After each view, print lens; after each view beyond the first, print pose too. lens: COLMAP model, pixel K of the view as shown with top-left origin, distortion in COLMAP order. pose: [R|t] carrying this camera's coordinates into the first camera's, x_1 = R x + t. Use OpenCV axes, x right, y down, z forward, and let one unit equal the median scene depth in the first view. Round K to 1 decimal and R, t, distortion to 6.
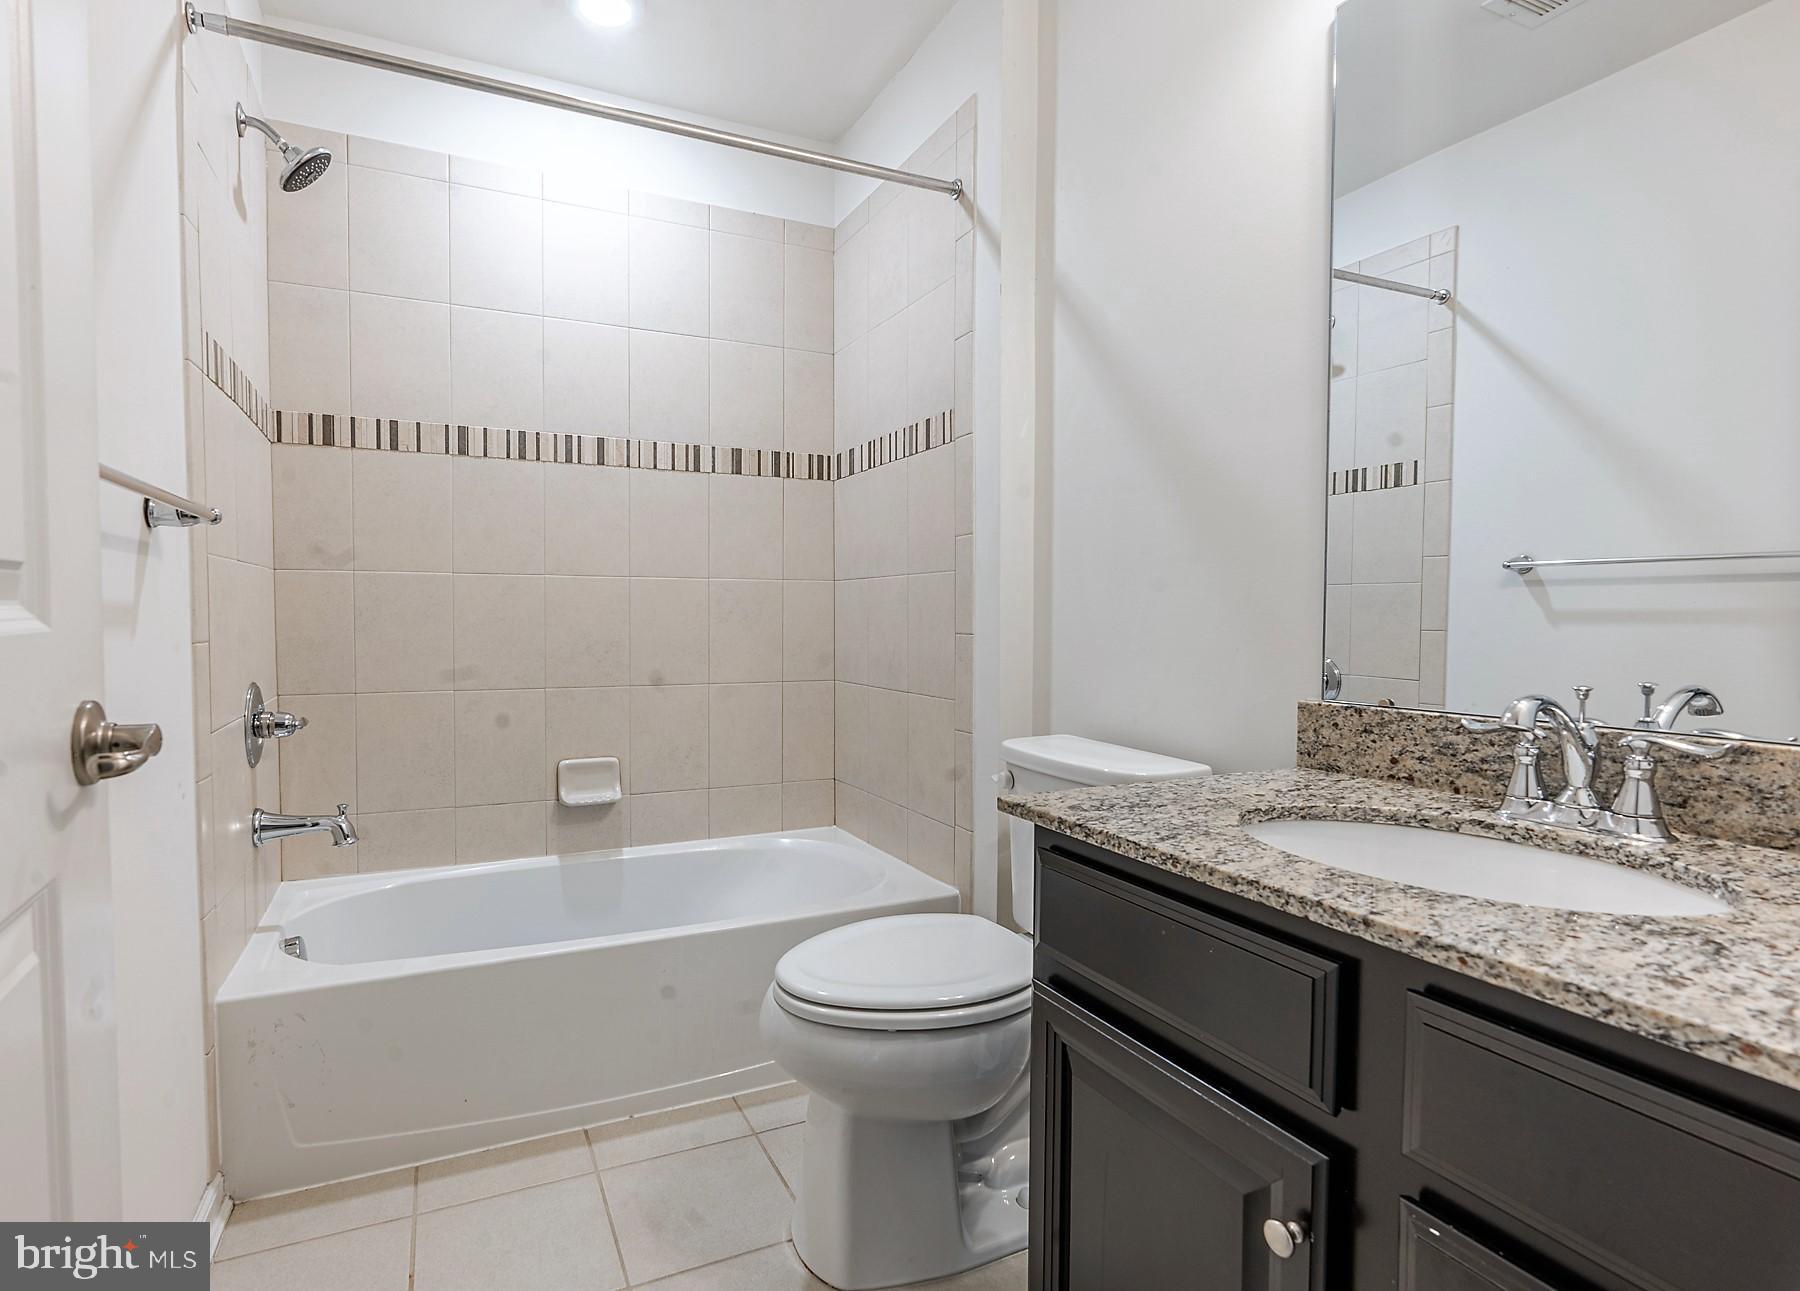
lens RADIAL K [[933.2, 0, 900.0], [0, 933.2, 645.5], [0, 0, 1]] dist [-0.013539, 0.002516]
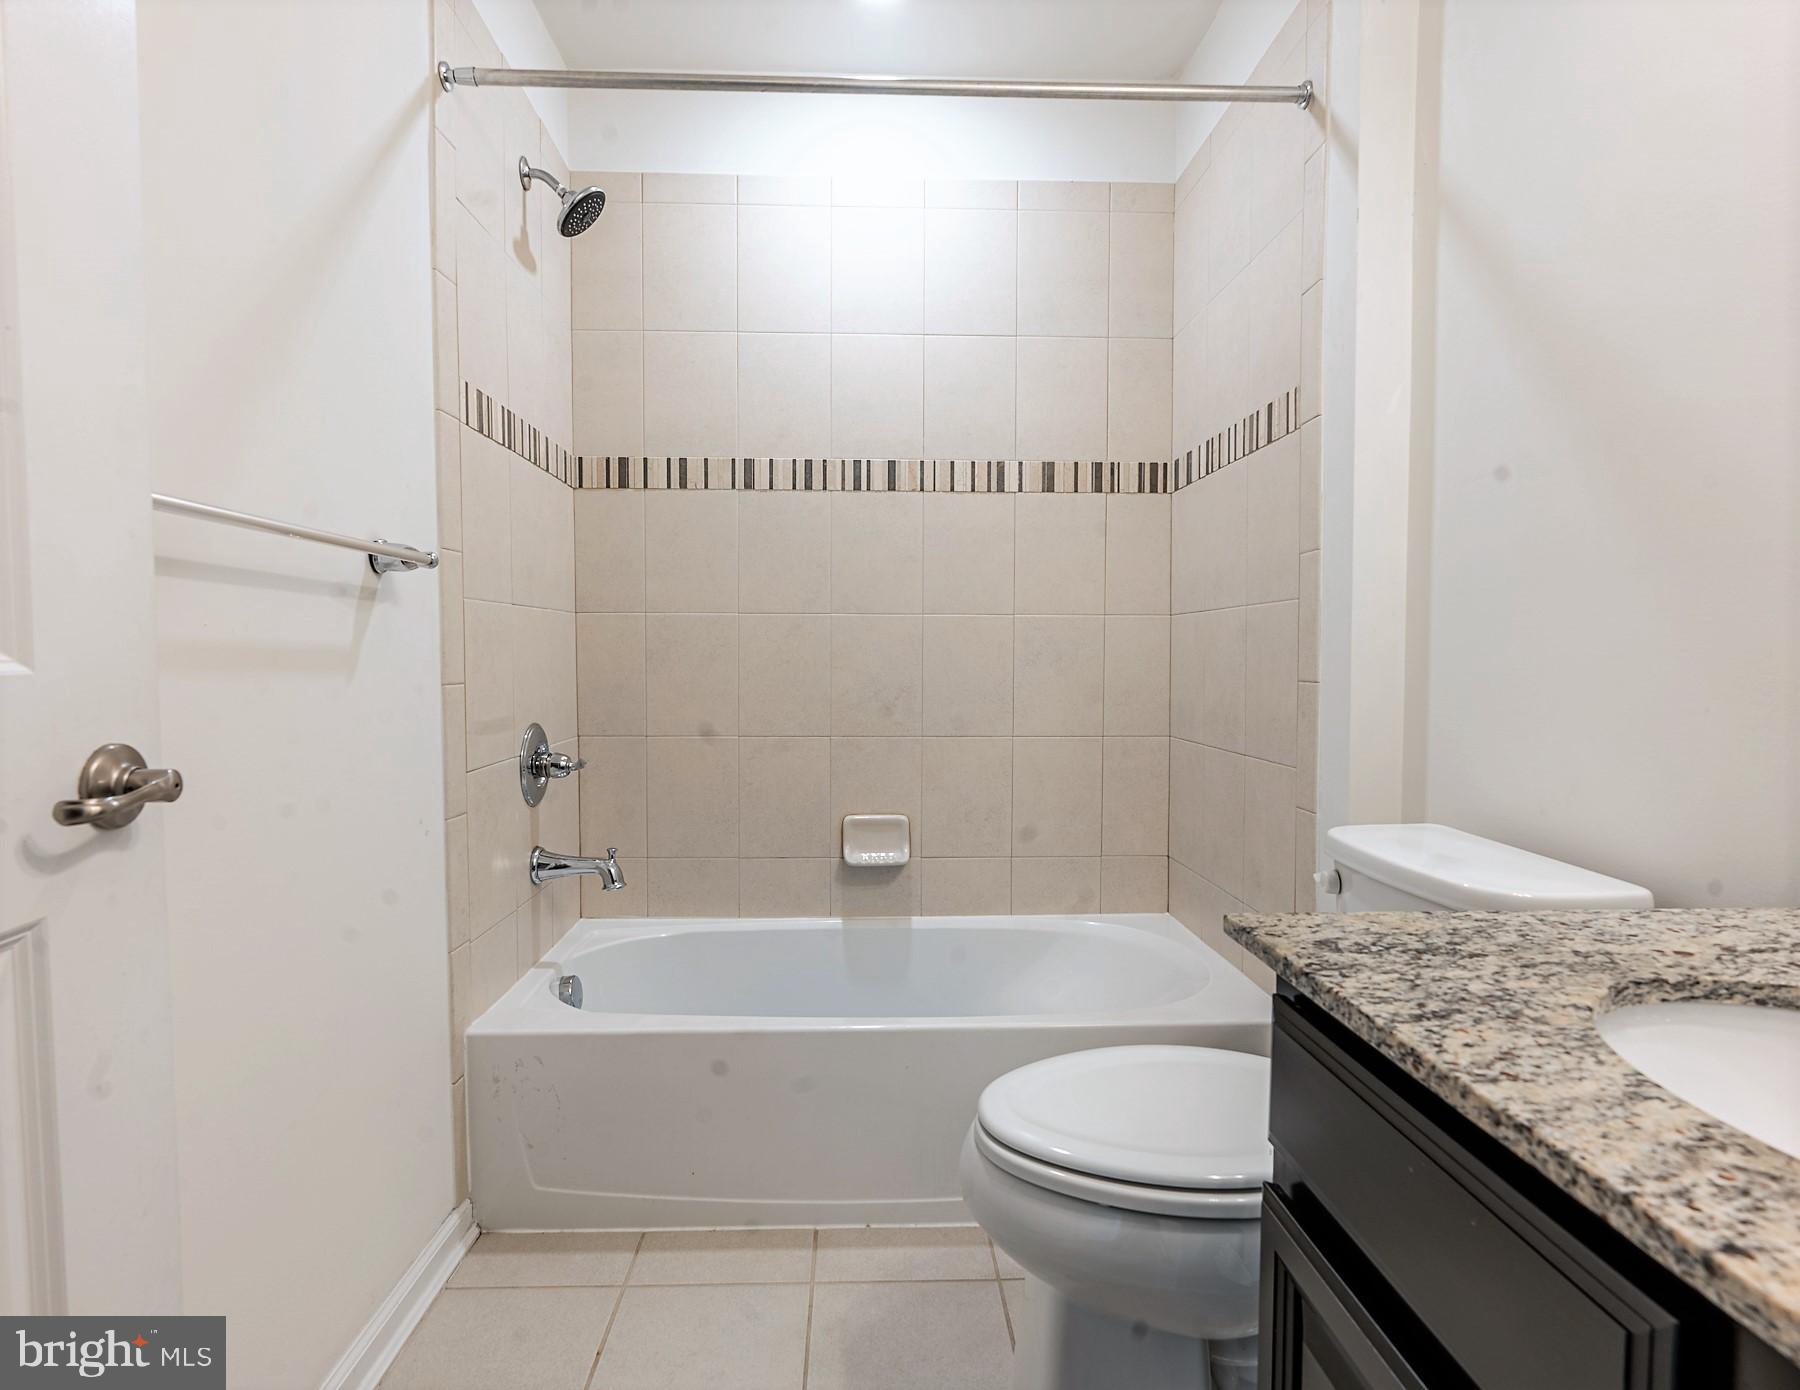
lens RADIAL K [[1029.3, 0, 896.5], [0, 1029.3, 696.8], [0, 0, 1]] dist [-0.013741, 0.004529]
pose [[0.913670, 0.014785, -0.406188, 0.122397], [-0.012416, 0.999887, 0.008467, -0.003675], [0.406267, -0.002693, 0.913750, 0.121317]]
